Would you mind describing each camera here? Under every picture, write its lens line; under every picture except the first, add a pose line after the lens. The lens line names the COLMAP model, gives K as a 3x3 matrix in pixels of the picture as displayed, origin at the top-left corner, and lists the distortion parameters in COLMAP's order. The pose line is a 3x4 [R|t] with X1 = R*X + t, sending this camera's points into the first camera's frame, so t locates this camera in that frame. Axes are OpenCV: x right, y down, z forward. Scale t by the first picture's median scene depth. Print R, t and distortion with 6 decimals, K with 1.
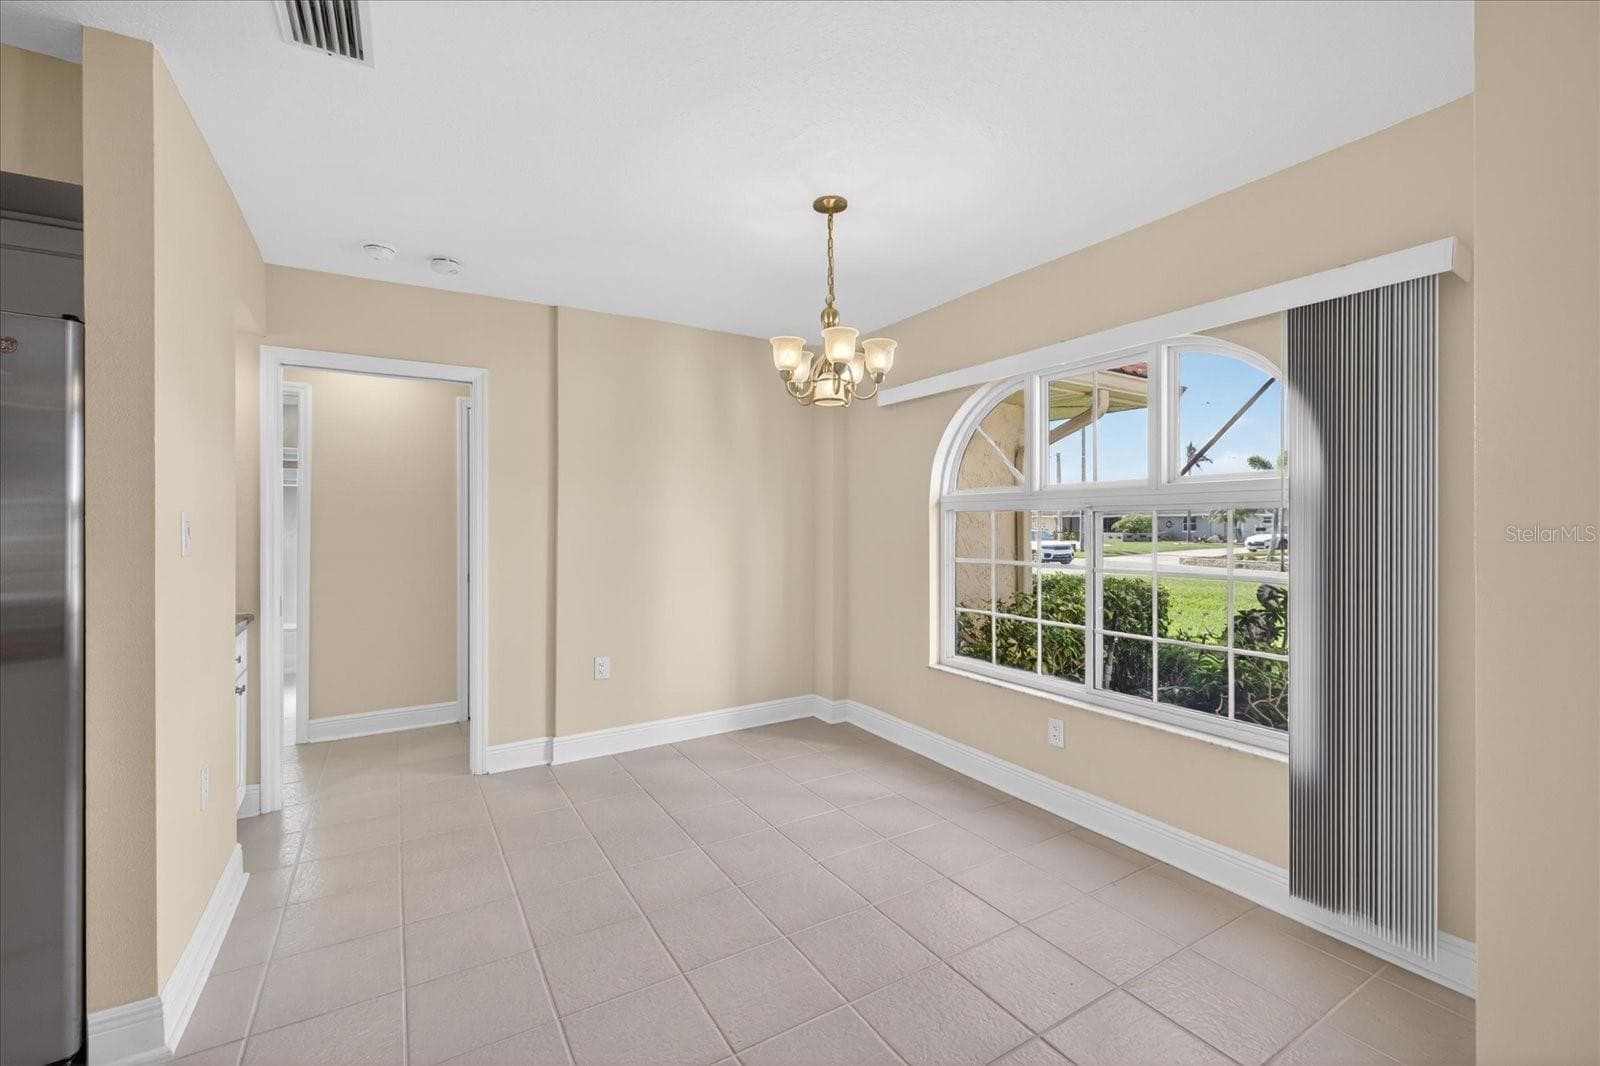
lens RADIAL K [[669.6, 0, 796.8], [0, 669.6, 536.6], [0, 0, 1]] dist [0.018234, -0.000256]
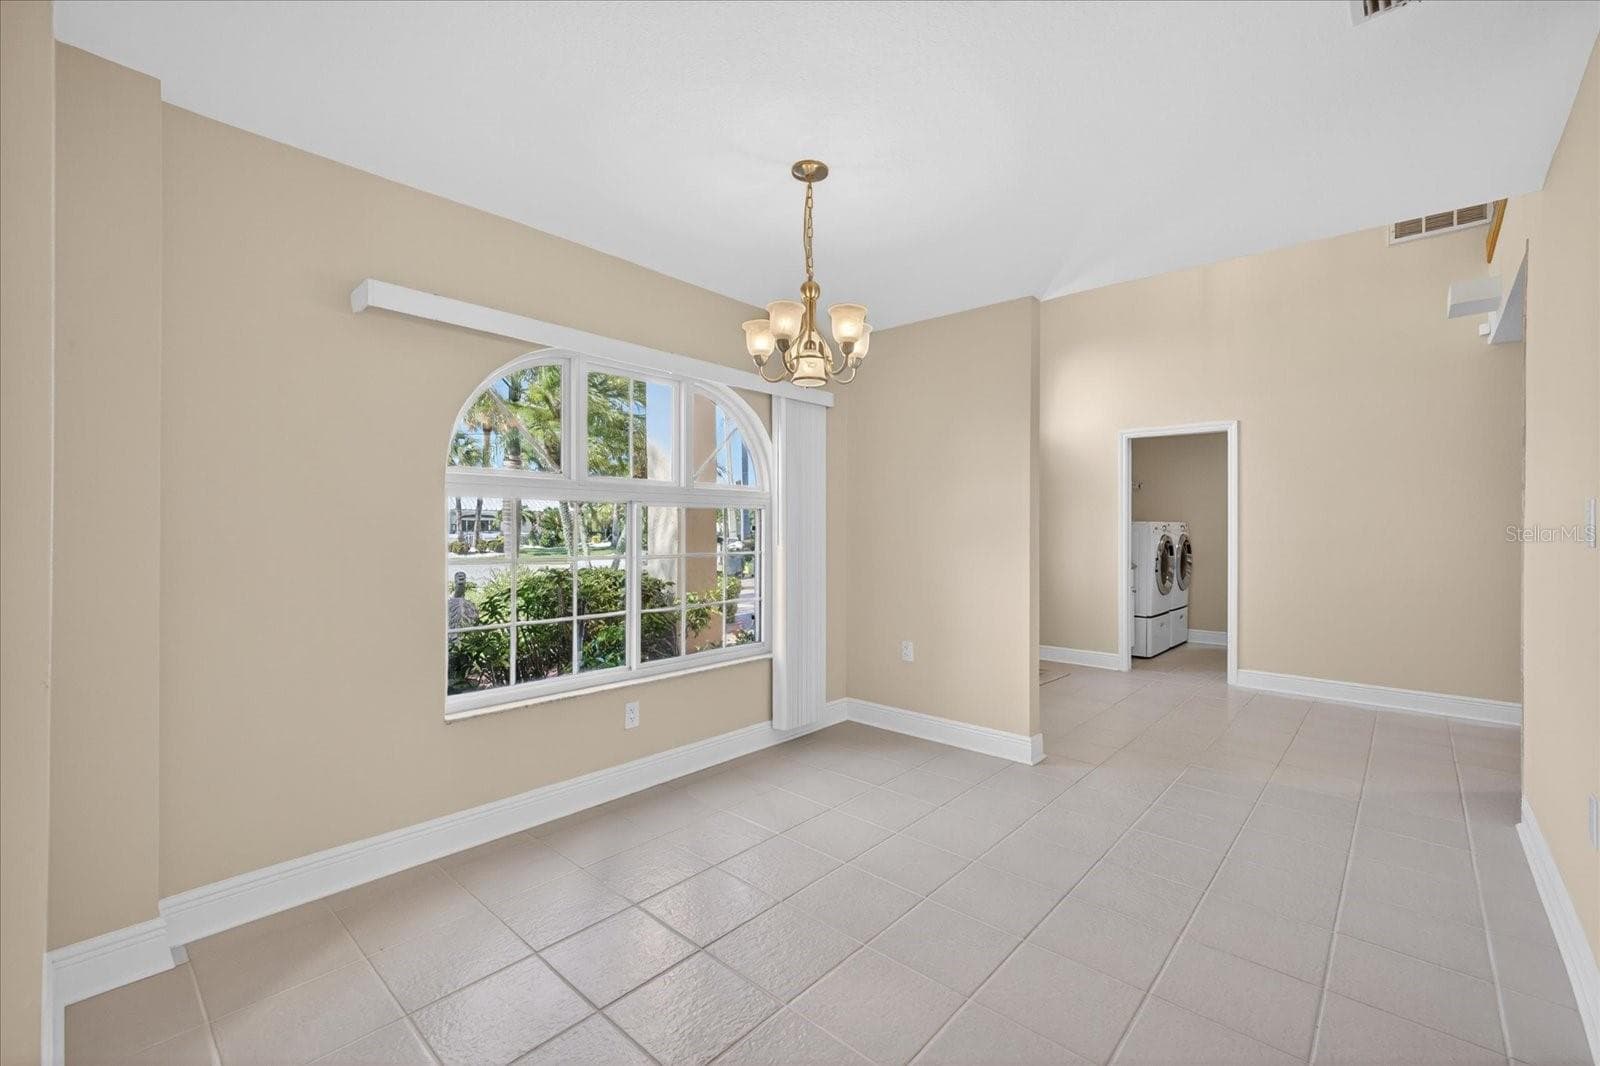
lens RADIAL K [[668.3, 0, 803.7], [0, 668.3, 529.1], [0, 0, 1]] dist [0.019404, -0.006590]
pose [[-0.283661, -0.002804, 0.958921, -0.632627], [0.012811, 0.999895, 0.006714, -0.000472], [-0.958839, 0.014190, -0.283595, 0.955535]]
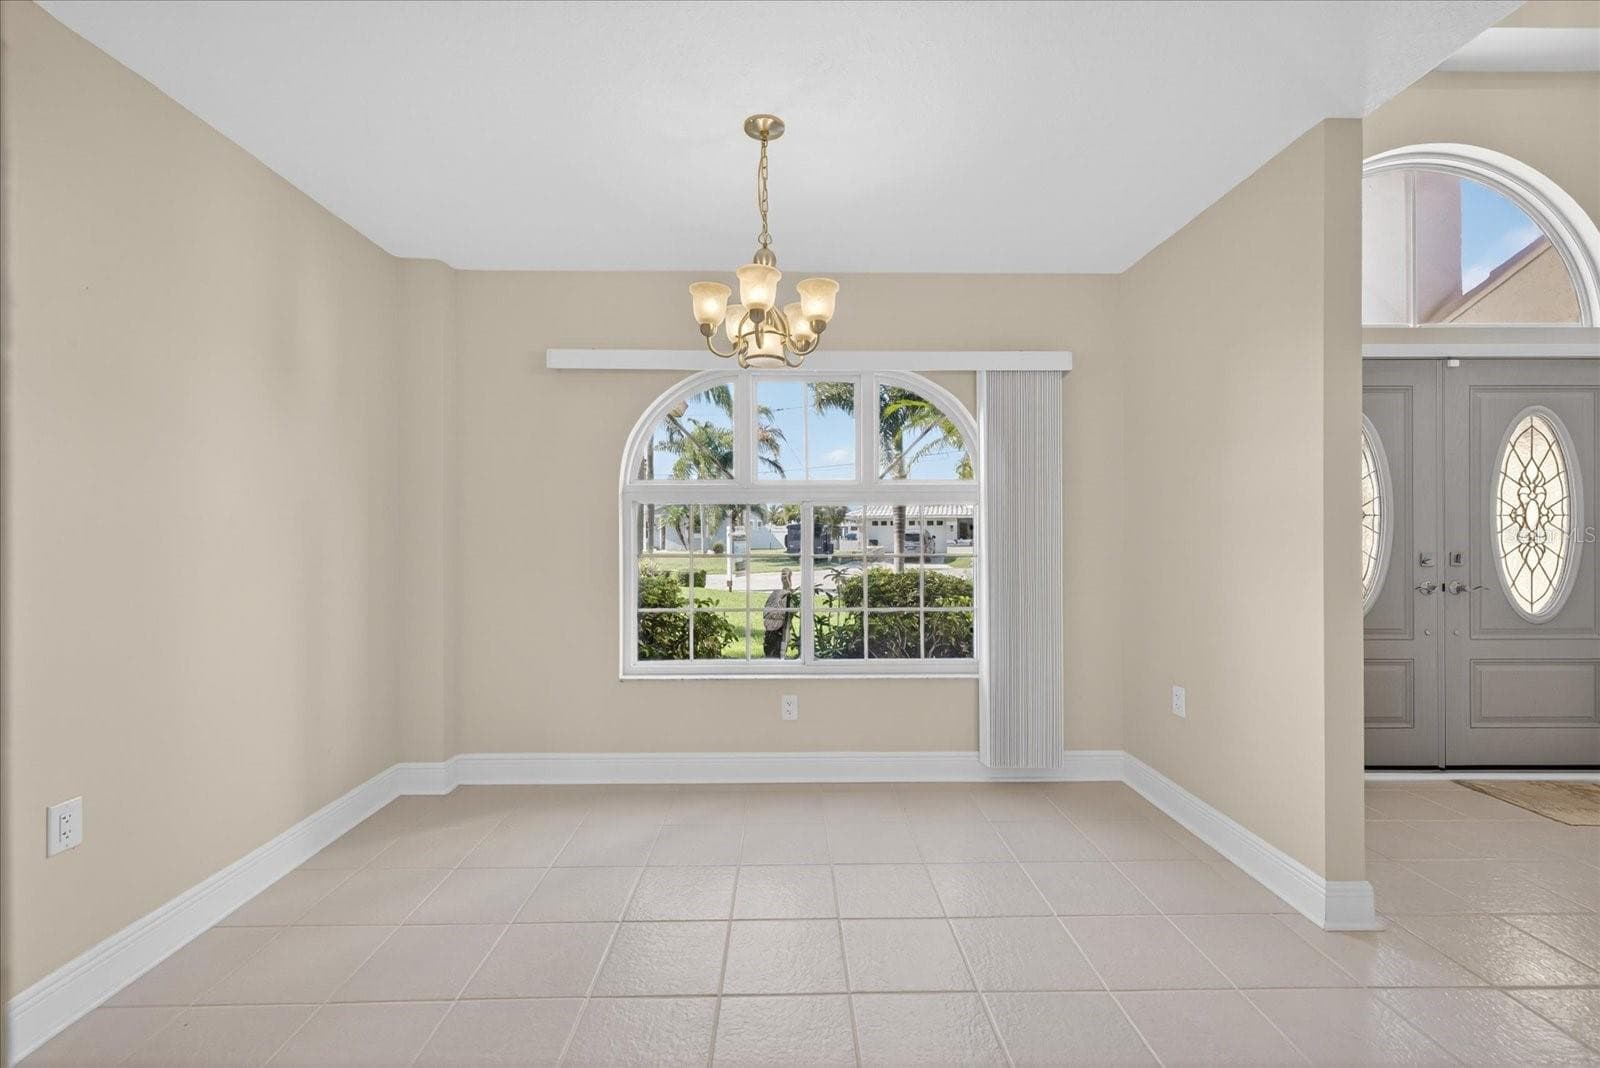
lens RADIAL K [[669.6, 0, 796.8], [0, 669.6, 537.6], [0, 0, 1]] dist [0.018234, -0.000256]
pose [[0.505521, -0.006127, 0.862792, -0.496982], [0.017993, 0.999832, -0.003443, 0.019690], [-0.862626, 0.017265, 0.505547, 0.405503]]
